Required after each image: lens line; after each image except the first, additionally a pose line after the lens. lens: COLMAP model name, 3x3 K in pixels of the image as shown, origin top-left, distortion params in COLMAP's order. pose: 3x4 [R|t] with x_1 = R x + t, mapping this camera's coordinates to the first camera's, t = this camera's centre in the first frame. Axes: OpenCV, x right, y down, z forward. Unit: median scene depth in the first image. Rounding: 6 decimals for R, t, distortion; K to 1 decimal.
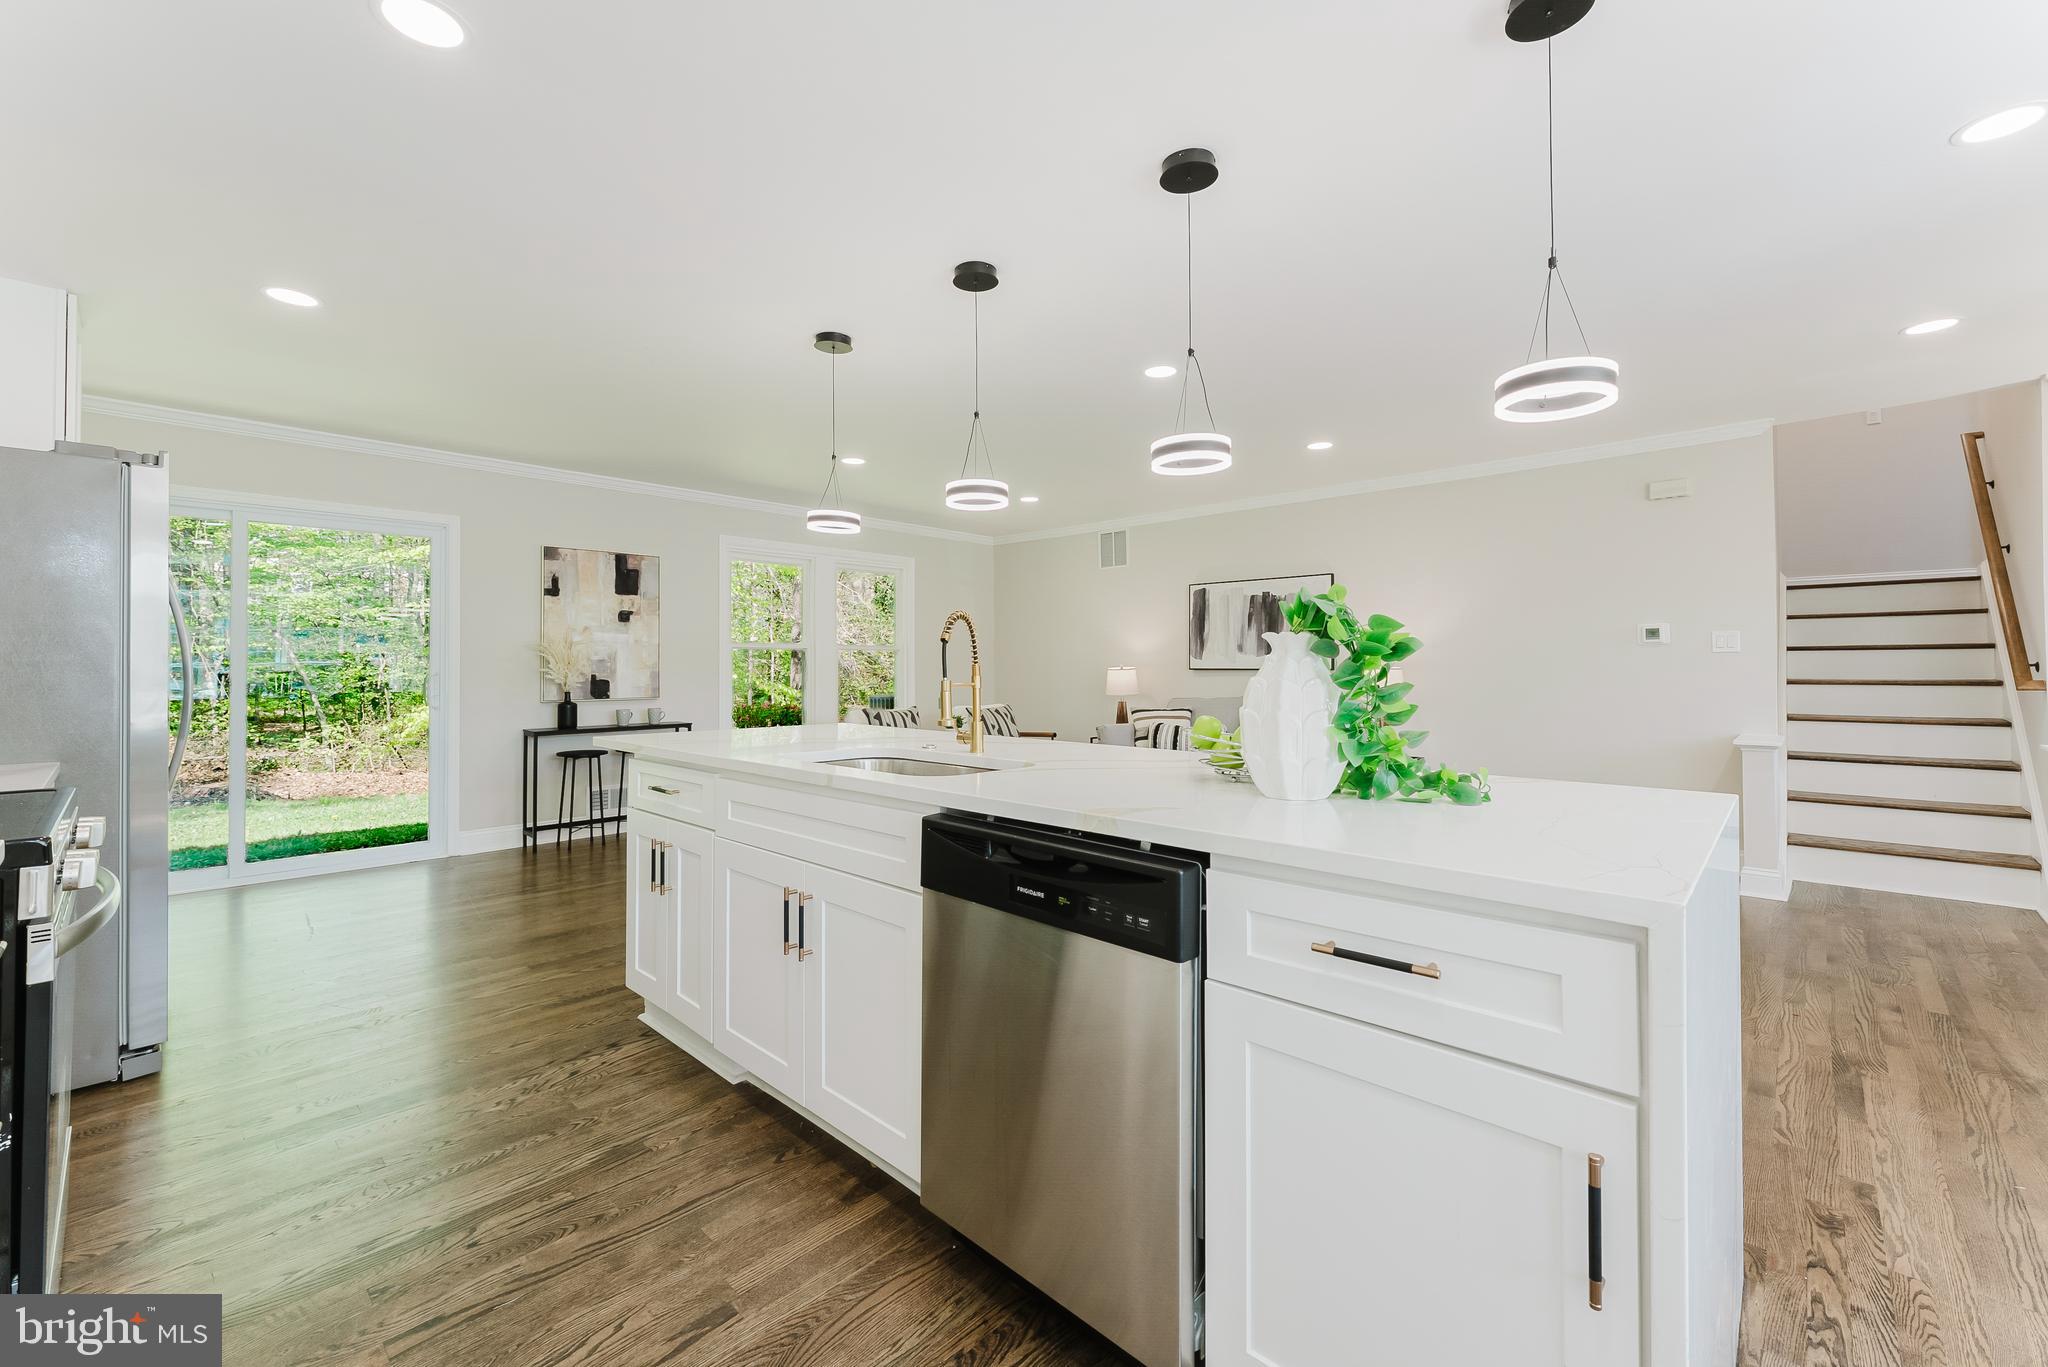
lens RADIAL K [[824.9, 0, 1035.0], [0, 824.9, 653.2], [0, 0, 1]] dist [-0.000194, -0.000006]
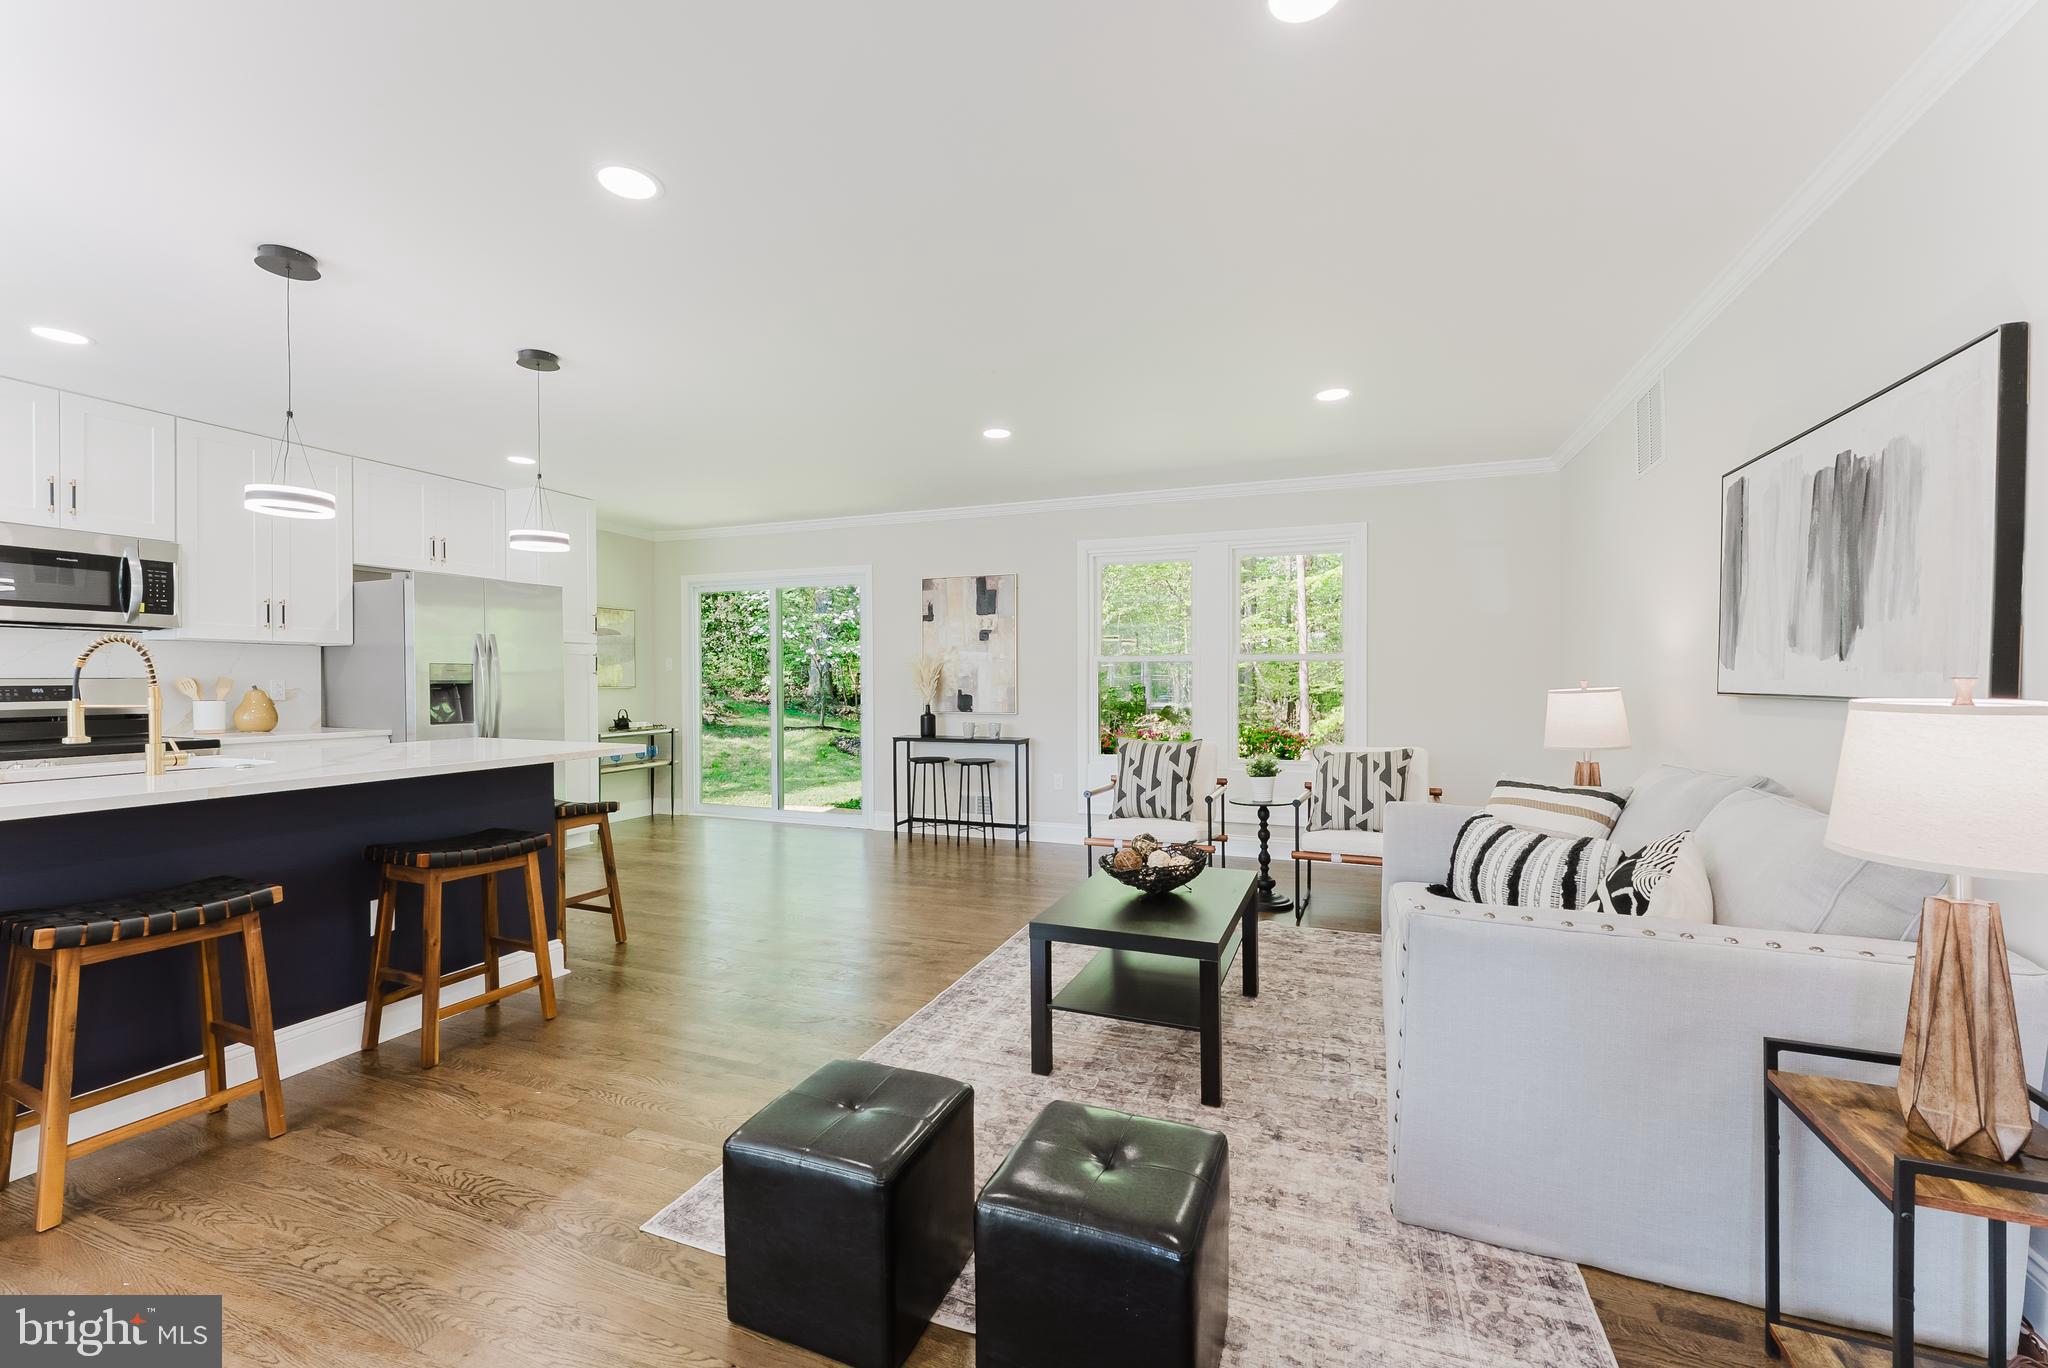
lens RADIAL K [[824.9, 0, 1027.7], [0, 824.9, 688.7], [0, 0, 1]] dist [-0.000194, -0.000006]
pose [[0.374034, 0.011307, -0.927346, 0.537215], [0.014157, 0.999740, 0.017899, 0.006189], [0.927307, -0.019823, 0.373776, 0.698106]]
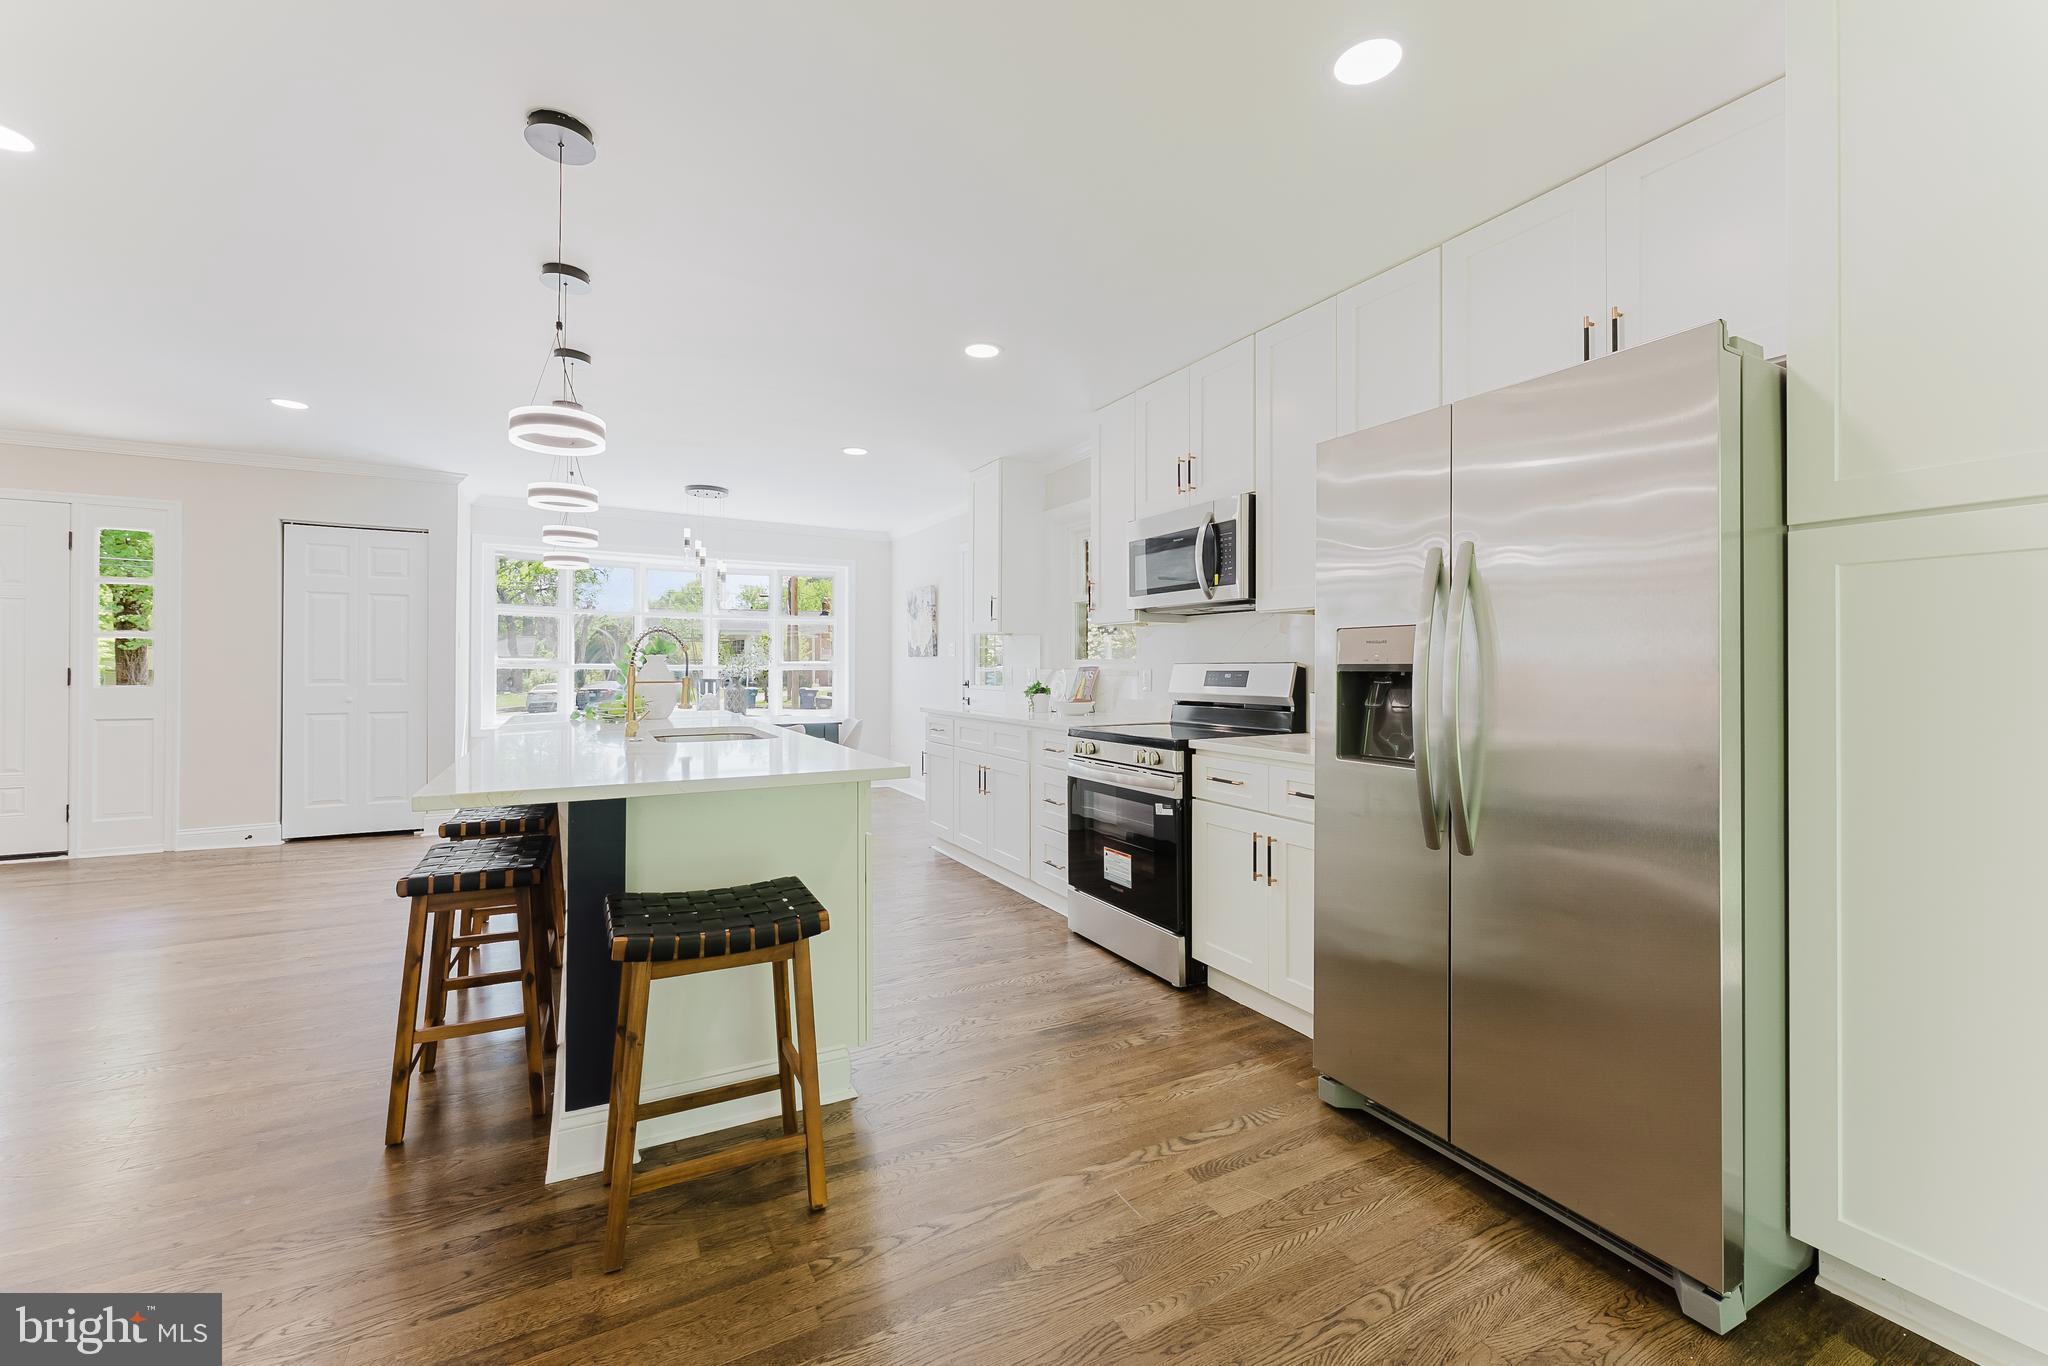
lens RADIAL K [[824.9, 0, 1026.2], [0, 824.9, 660.6], [0, 0, 1]] dist [-0.000194, -0.000006]
pose [[-0.949528, 0.000326, 0.313683, -0.461643], [-0.007123, 0.999719, -0.022600, 0.012193], [-0.313603, -0.023694, -0.949259, 0.875263]]
